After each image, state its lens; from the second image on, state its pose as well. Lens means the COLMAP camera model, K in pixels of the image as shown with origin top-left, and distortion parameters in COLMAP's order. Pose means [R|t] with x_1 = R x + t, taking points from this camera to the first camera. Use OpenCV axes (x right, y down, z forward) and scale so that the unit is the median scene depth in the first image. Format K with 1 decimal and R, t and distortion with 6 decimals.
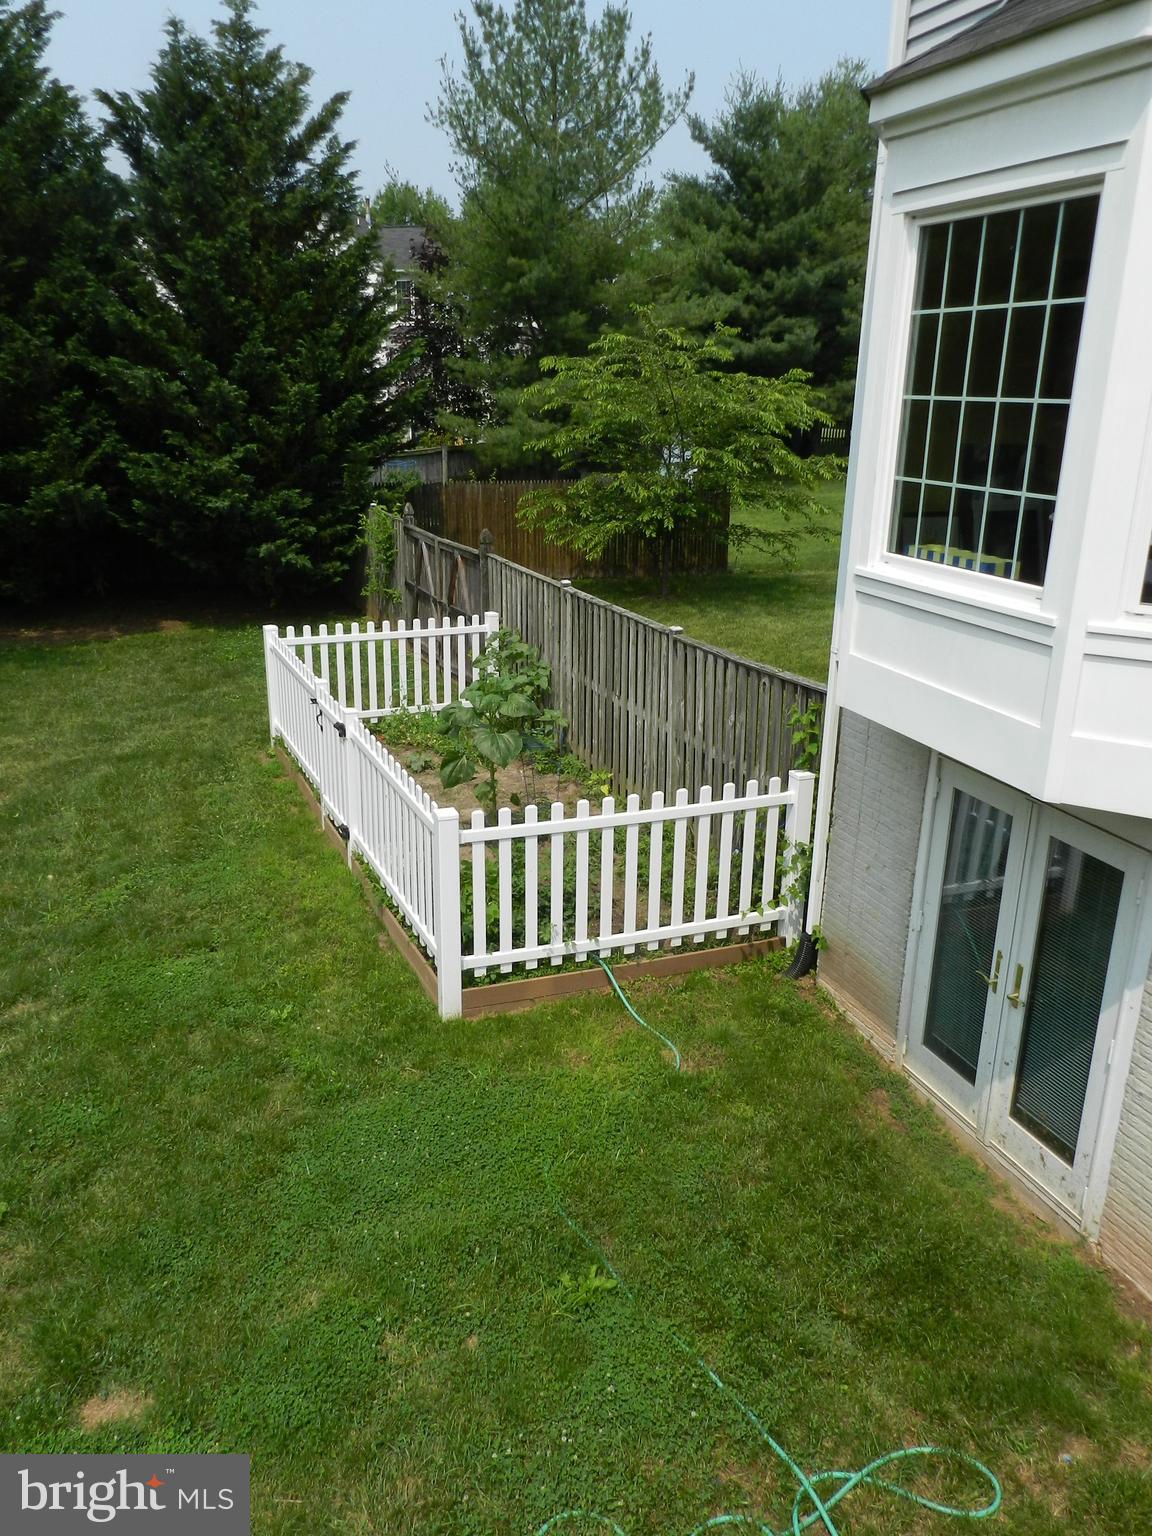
lens RADIAL K [[1203.8, 0, 576.0], [0, 1203.8, 768.0], [0, 0, 1]] dist [0.042910, 0.002906]
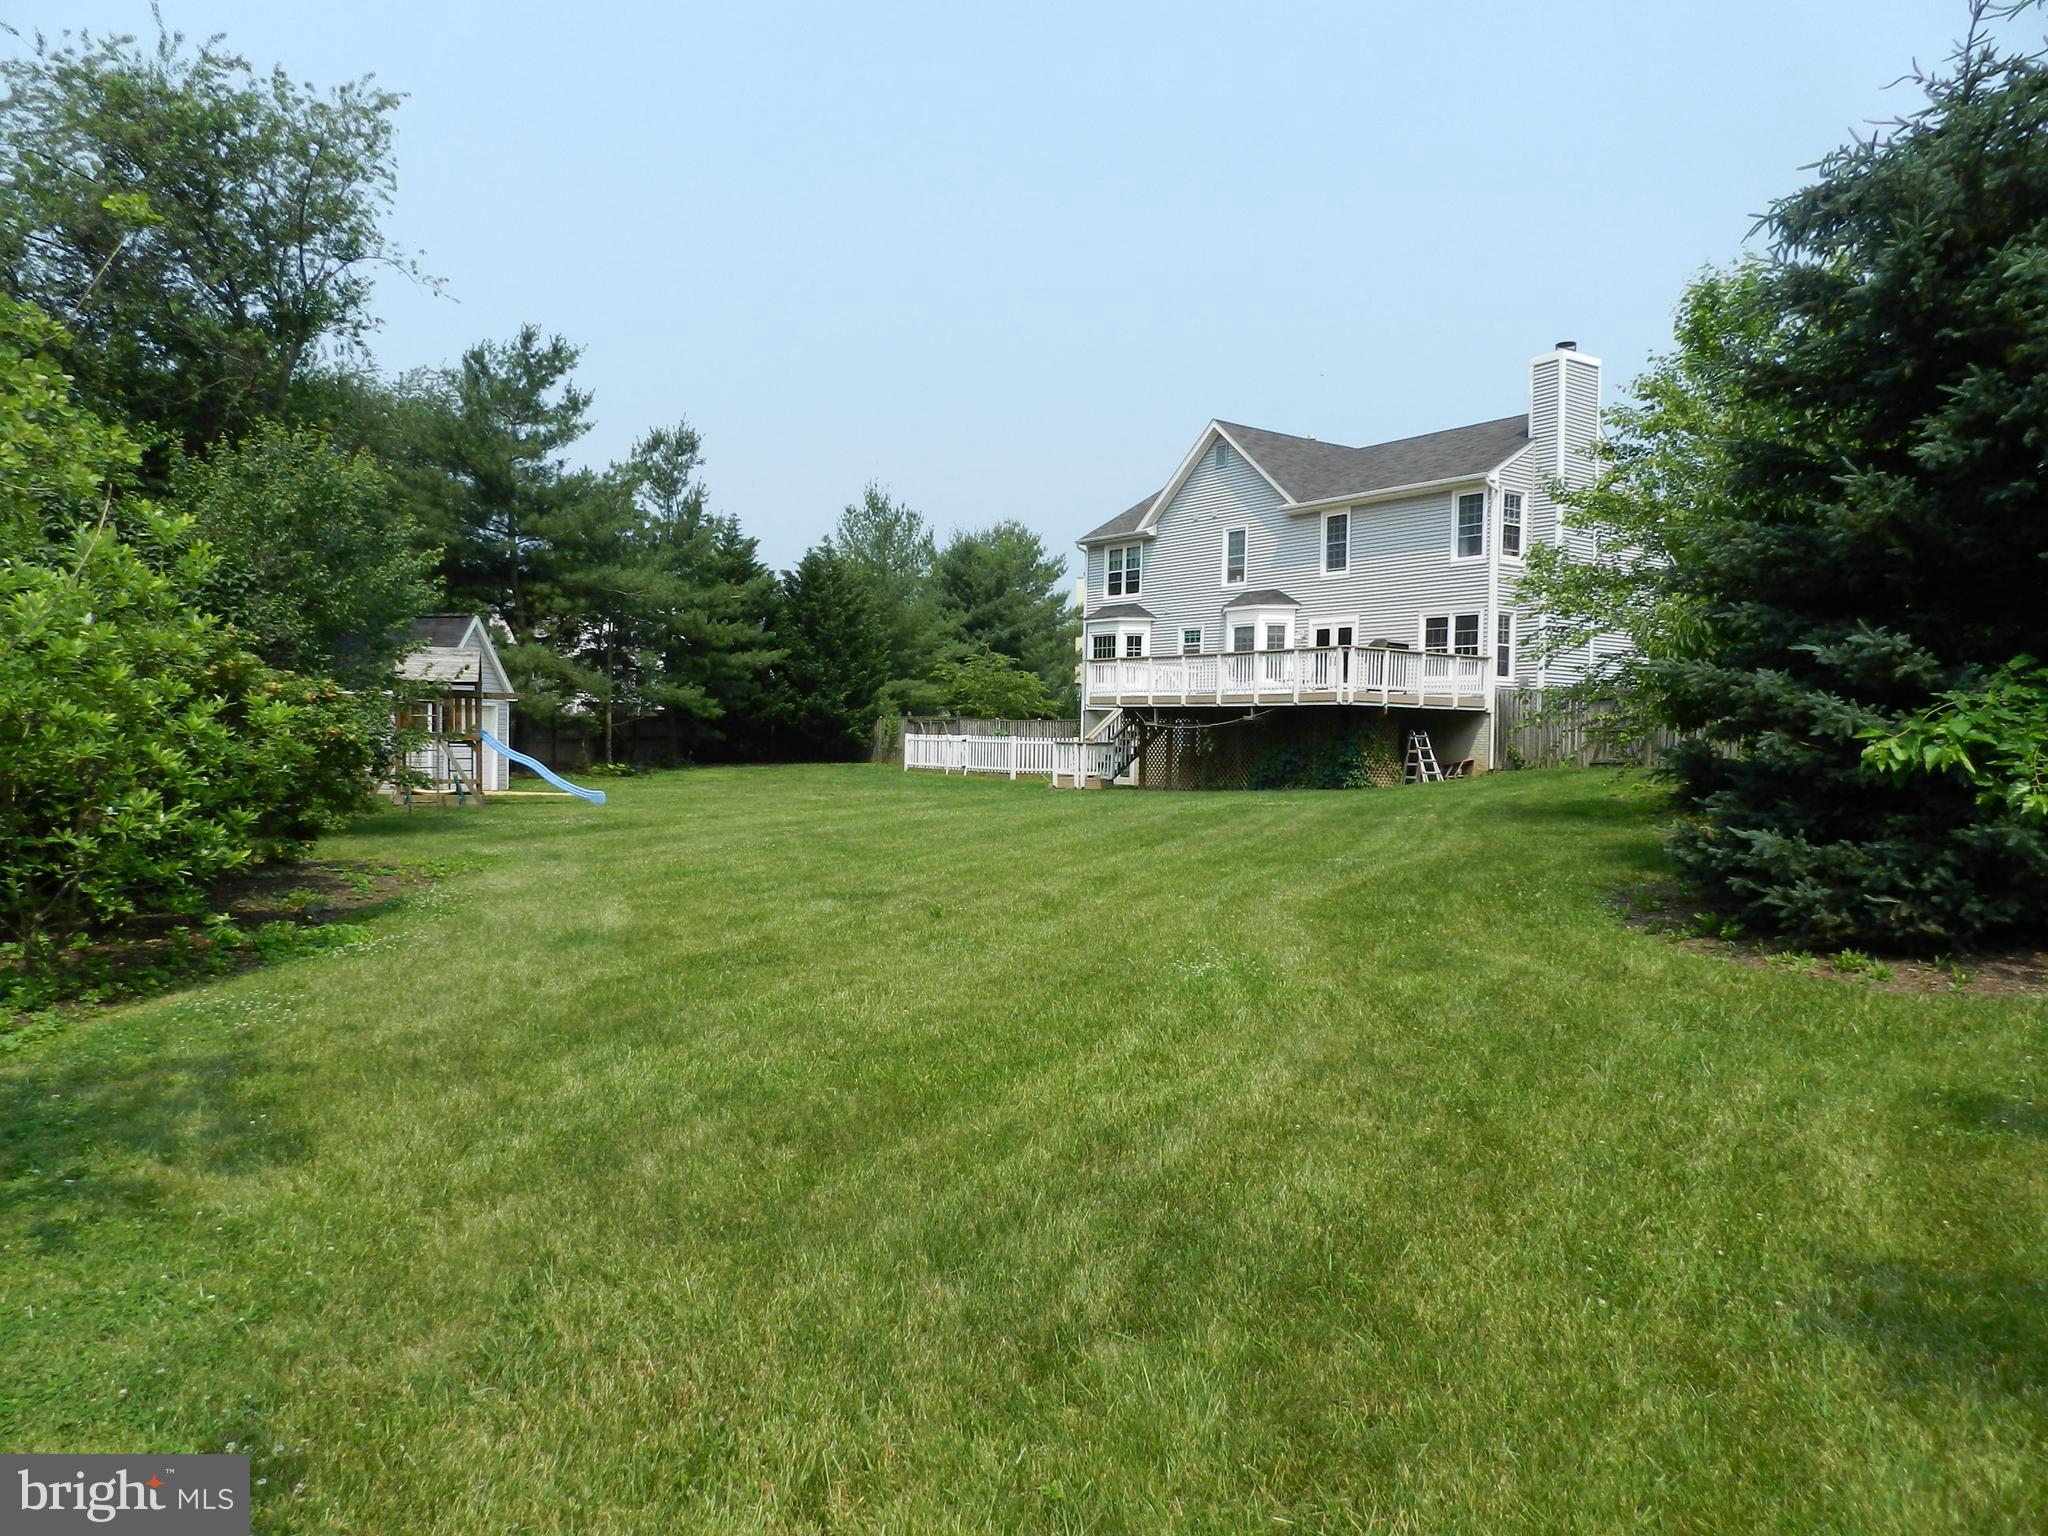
lens RADIAL K [[1344.2, 0, 1024.0], [0, 1344.2, 768.0], [0, 0, 1]] dist [0.001227, -0.000123]
pose [[0.967413, -0.000270, 0.253204, -1.770782], [0.069161, 0.962255, -0.263216, 1.975859], [-0.243576, 0.272150, 0.930916, -5.085898]]
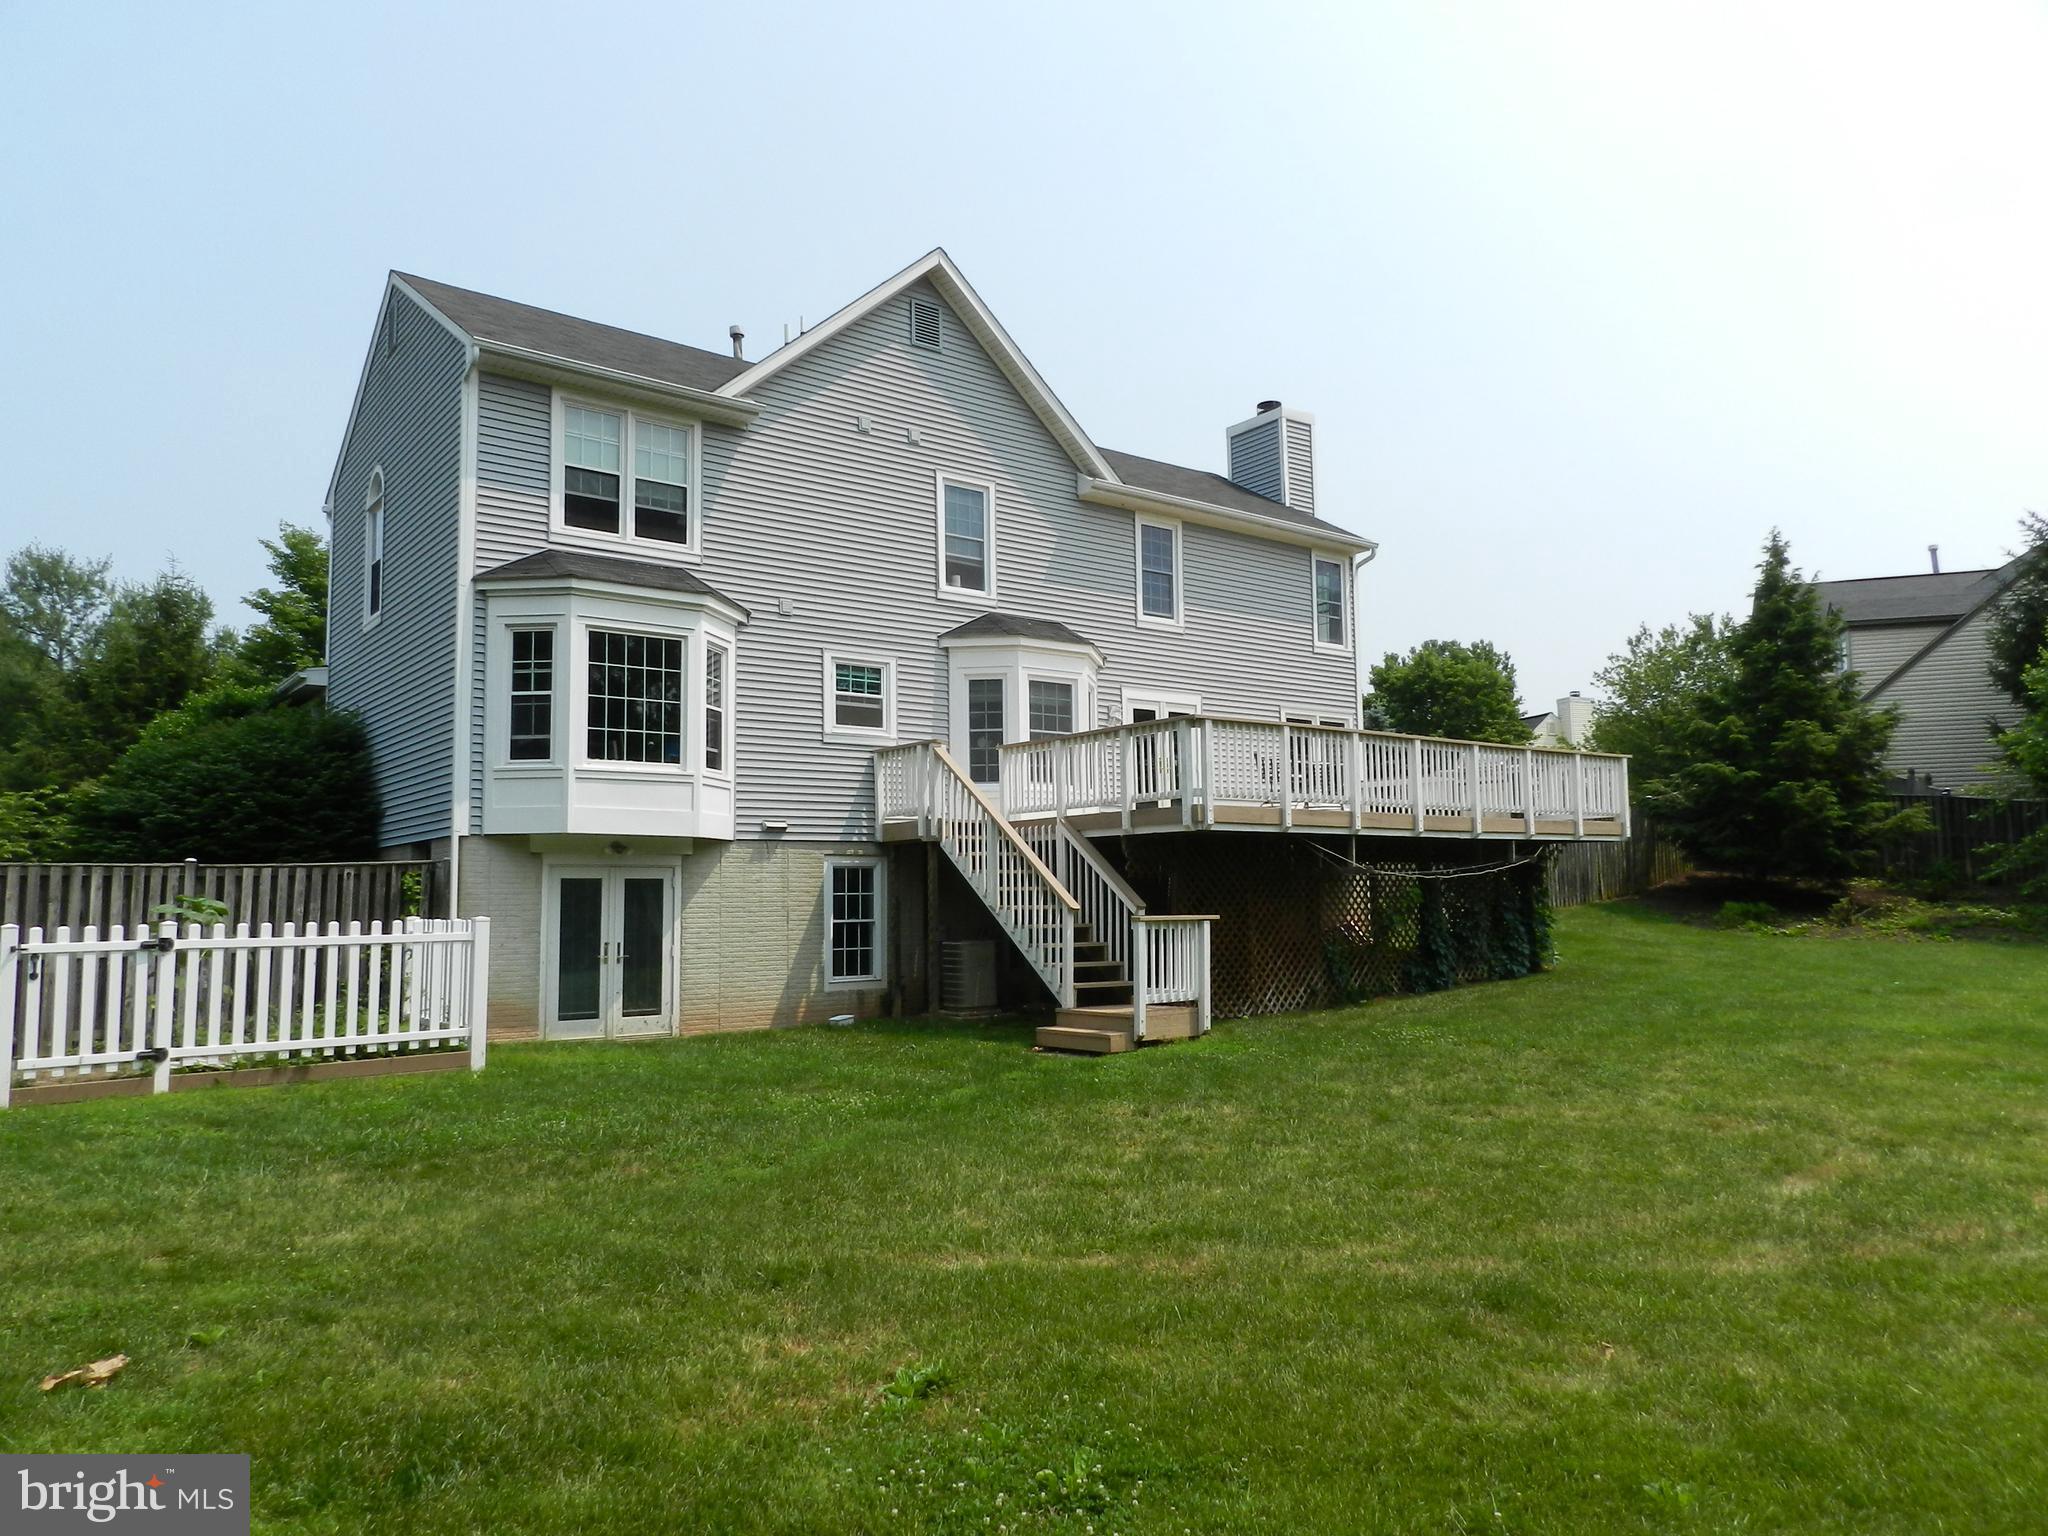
lens RADIAL K [[1344.2, 0, 1024.0], [0, 1344.2, 768.0], [0, 0, 1]] dist [0.001227, -0.000123]
pose [[-0.281197, 0.083960, 0.955970, -2.182119], [0.304009, 0.952652, 0.005755, 0.064404], [-0.910223, 0.292242, -0.293407, 0.915750]]
